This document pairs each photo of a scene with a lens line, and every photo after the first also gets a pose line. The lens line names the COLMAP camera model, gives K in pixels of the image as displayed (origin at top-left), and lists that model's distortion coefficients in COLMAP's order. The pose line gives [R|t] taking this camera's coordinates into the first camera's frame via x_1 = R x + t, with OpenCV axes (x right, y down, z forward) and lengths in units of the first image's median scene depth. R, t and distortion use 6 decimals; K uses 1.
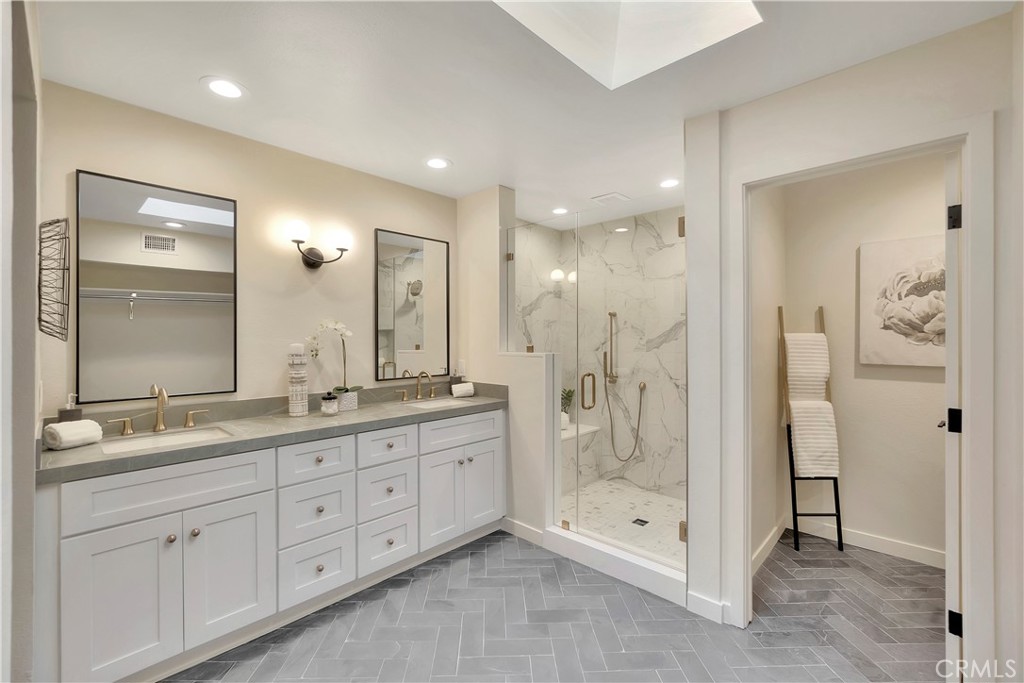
lens RADIAL K [[444.4, 0, 507.3], [0, 444.4, 335.6], [0, 0, 1]] dist [0.002458, 0.000396]
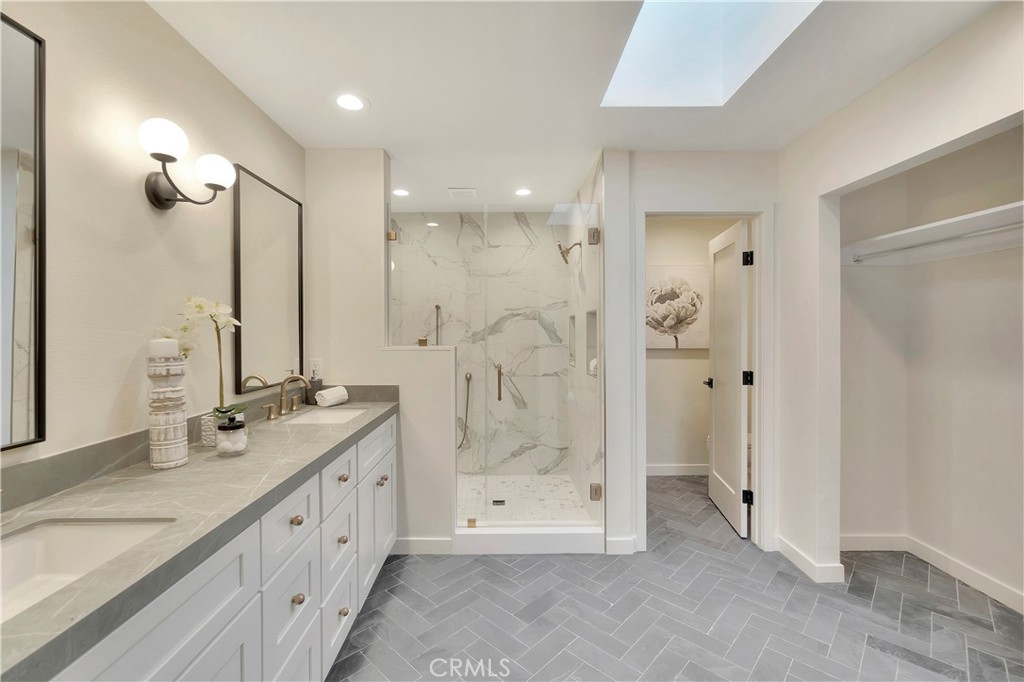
lens RADIAL K [[442.7, 0, 509.9], [0, 442.7, 331.0], [0, 0, 1]] dist [-0.002195, -0.000023]
pose [[0.711319, 0.000711, 0.702869, -0.513475], [-0.002062, 0.999997, 0.001076, 0.006423], [-0.702867, -0.002215, 0.711318, 0.270221]]
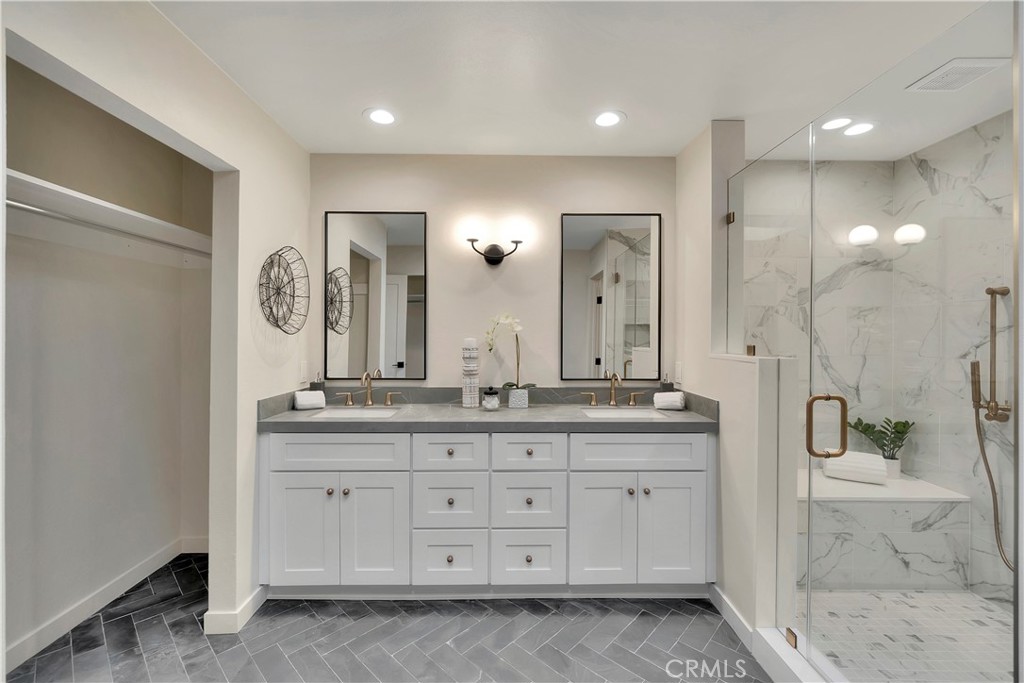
lens RADIAL K [[438.0, 0, 506.8], [0, 438.0, 336.8], [0, 0, 1]] dist [0.000299, 0.000322]
pose [[0.700169, 0.010094, -0.713906, 0.299571], [-0.001460, 0.999918, 0.012706, 0.001508], [0.713976, -0.007855, 0.700126, 0.311868]]
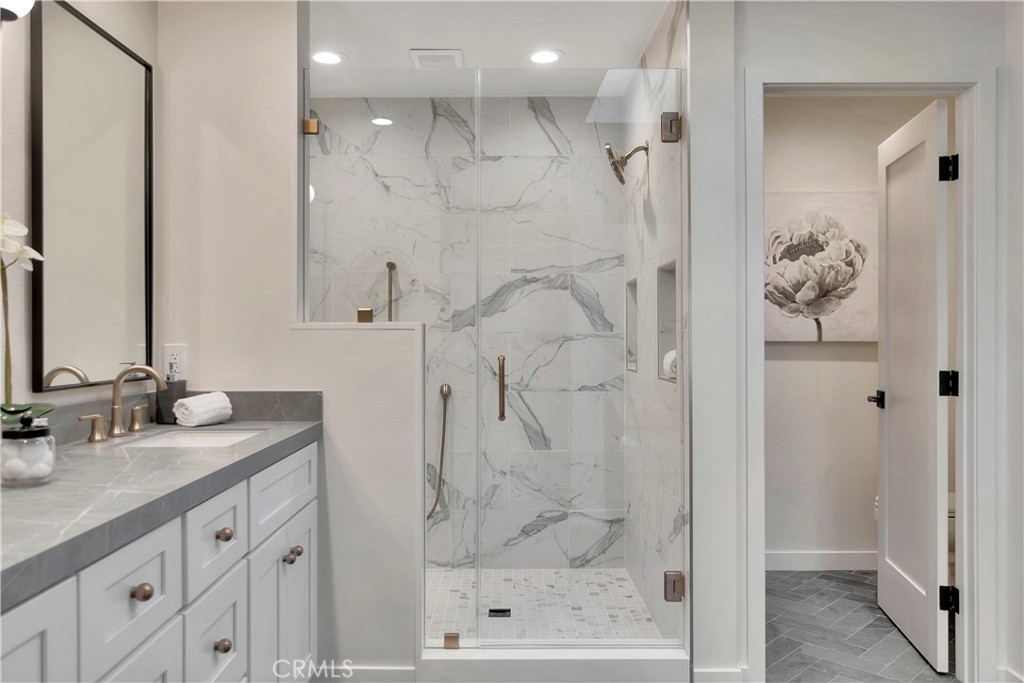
lens RADIAL K [[792.1, 0, 511.7], [0, 792.1, 331.1], [0, 0, 1]] dist [0.000916, 0.008026]
pose [[0.717328, 0.007246, 0.696698, -0.516315], [-0.004305, 0.999973, -0.005968, 0.057946], [-0.696722, 0.001282, 0.717340, 0.271226]]
